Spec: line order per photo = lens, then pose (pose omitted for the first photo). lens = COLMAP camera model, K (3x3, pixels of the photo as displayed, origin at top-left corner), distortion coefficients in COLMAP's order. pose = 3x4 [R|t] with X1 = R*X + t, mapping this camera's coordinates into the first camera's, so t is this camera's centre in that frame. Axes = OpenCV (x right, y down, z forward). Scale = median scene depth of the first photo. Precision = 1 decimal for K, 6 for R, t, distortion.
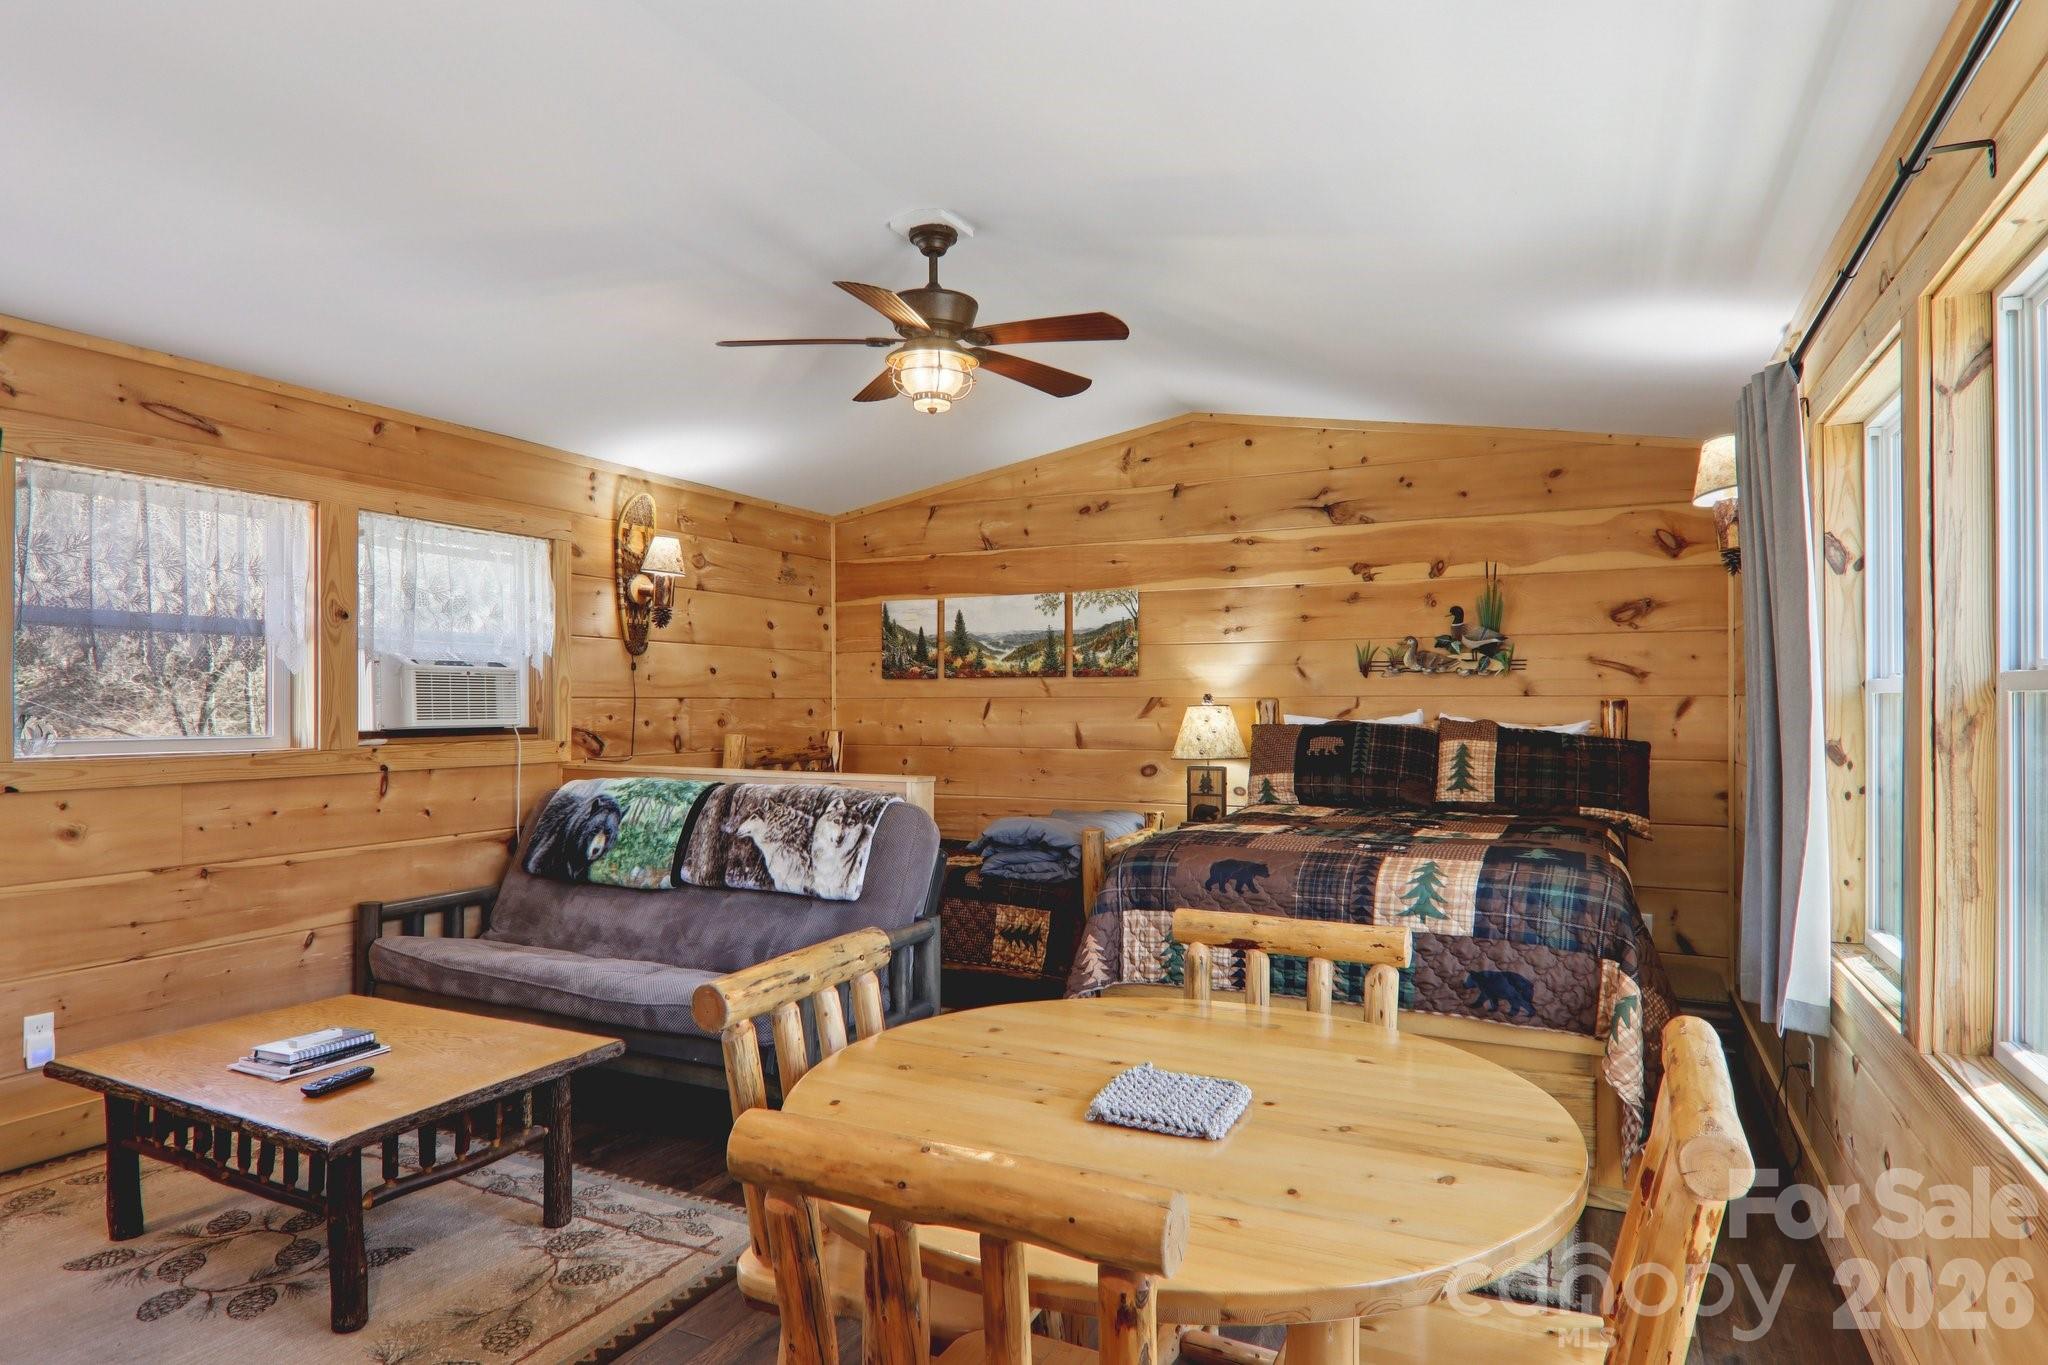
lens RADIAL K [[1152.0, 0, 1028.3], [0, 1152.0, 696.7], [0, 0, 1]] dist [0.000354, -0.002185]
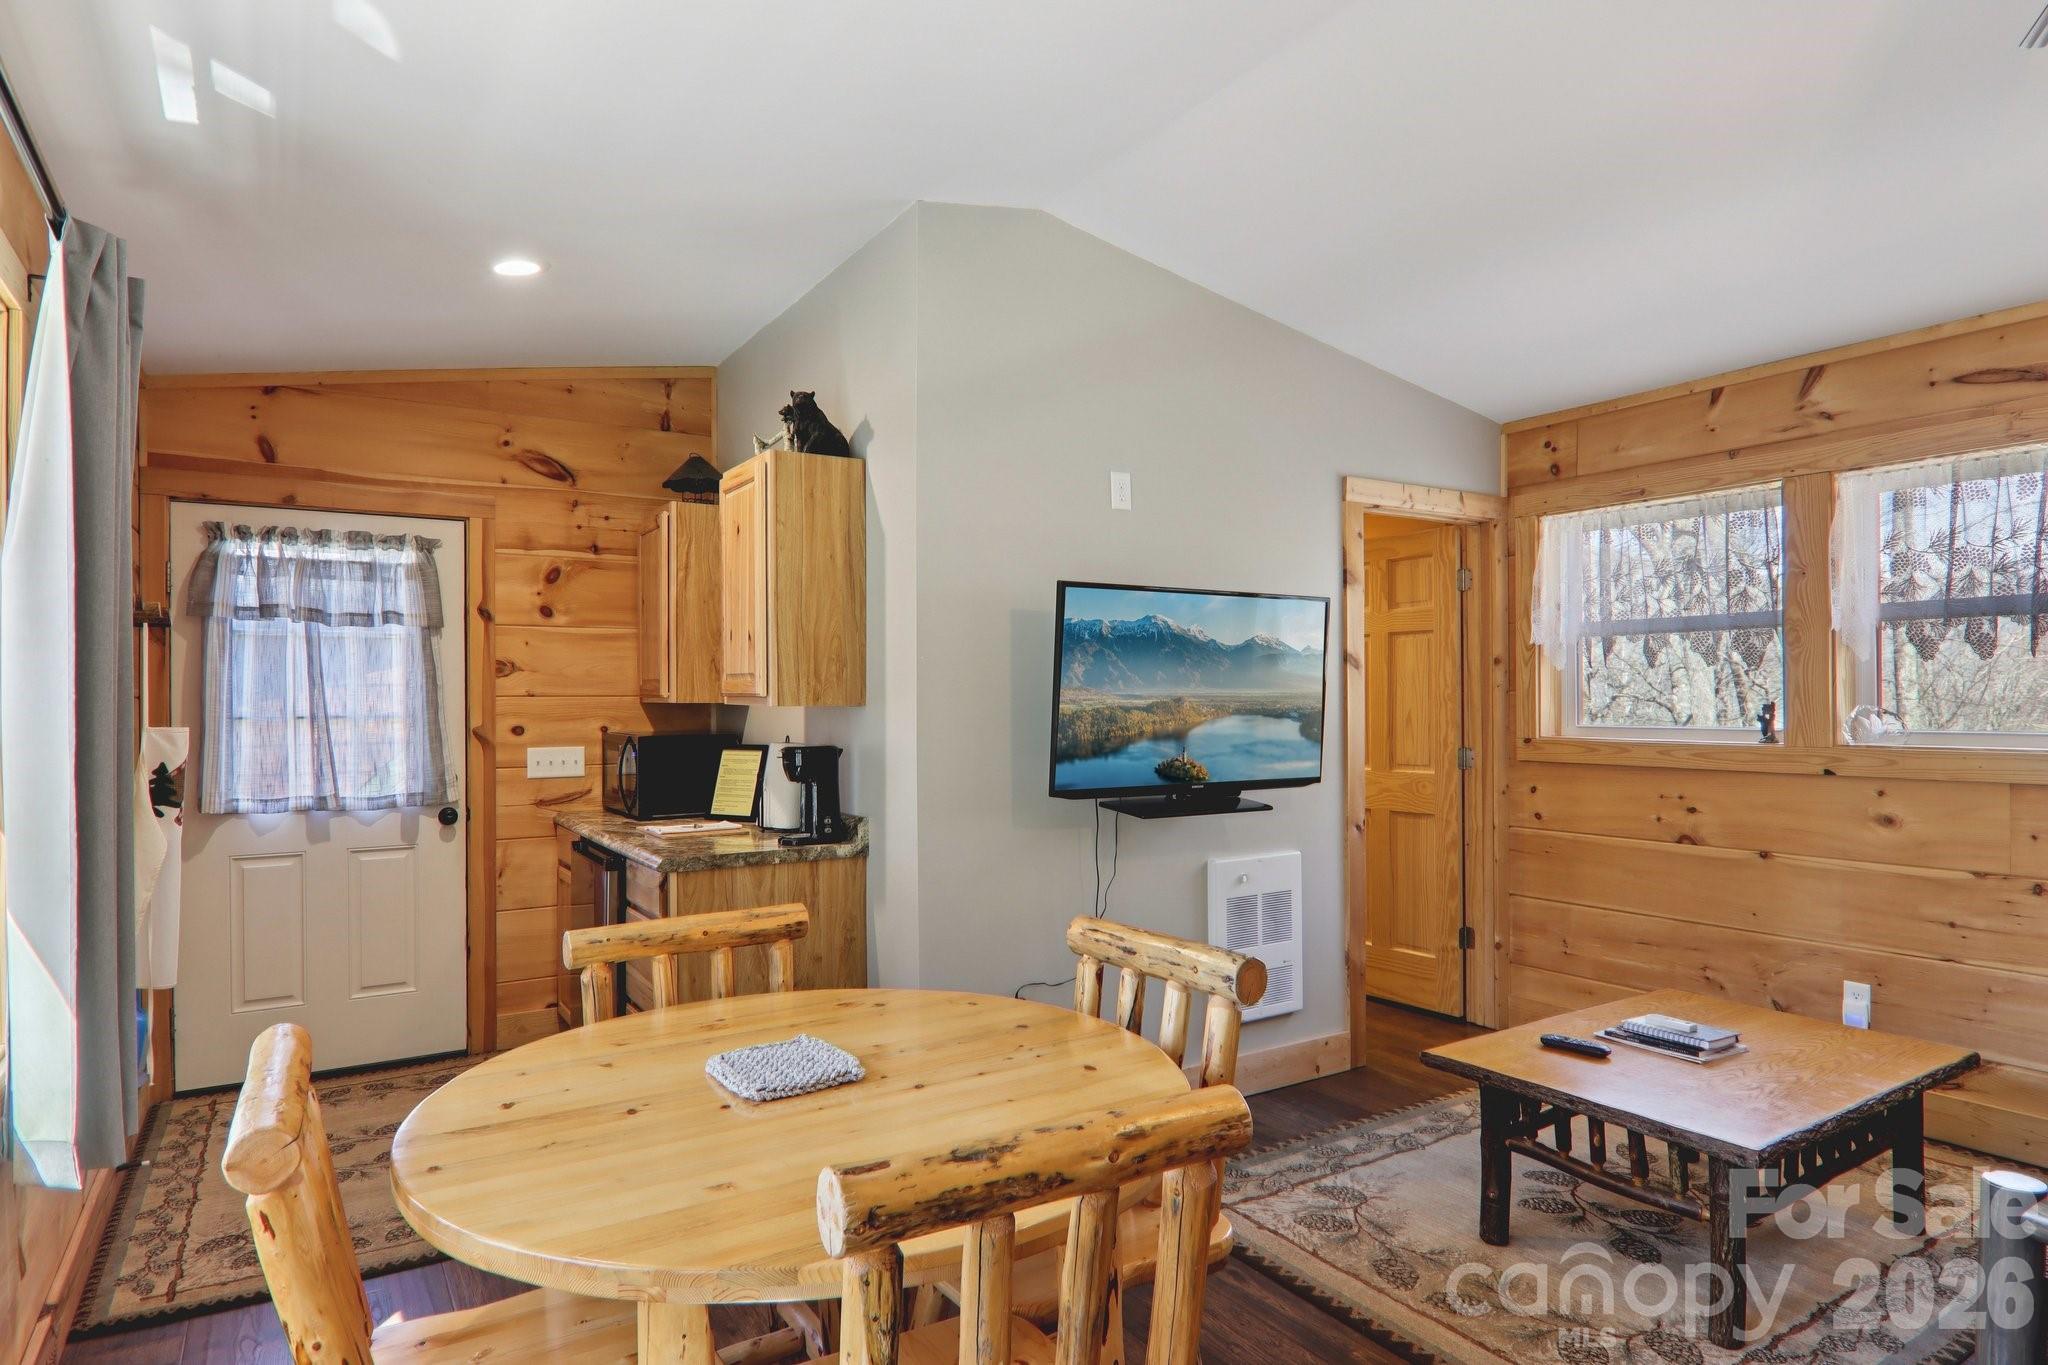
lens RADIAL K [[1152.0, 0, 1028.2], [0, 1152.0, 689.4], [0, 0, 1]] dist [0.000354, -0.002185]
pose [[-0.526336, -0.007207, -0.850246, 0.565855], [0.011017, 0.999822, -0.015295, 0.009684], [0.850205, -0.017417, -0.526163, 1.081491]]
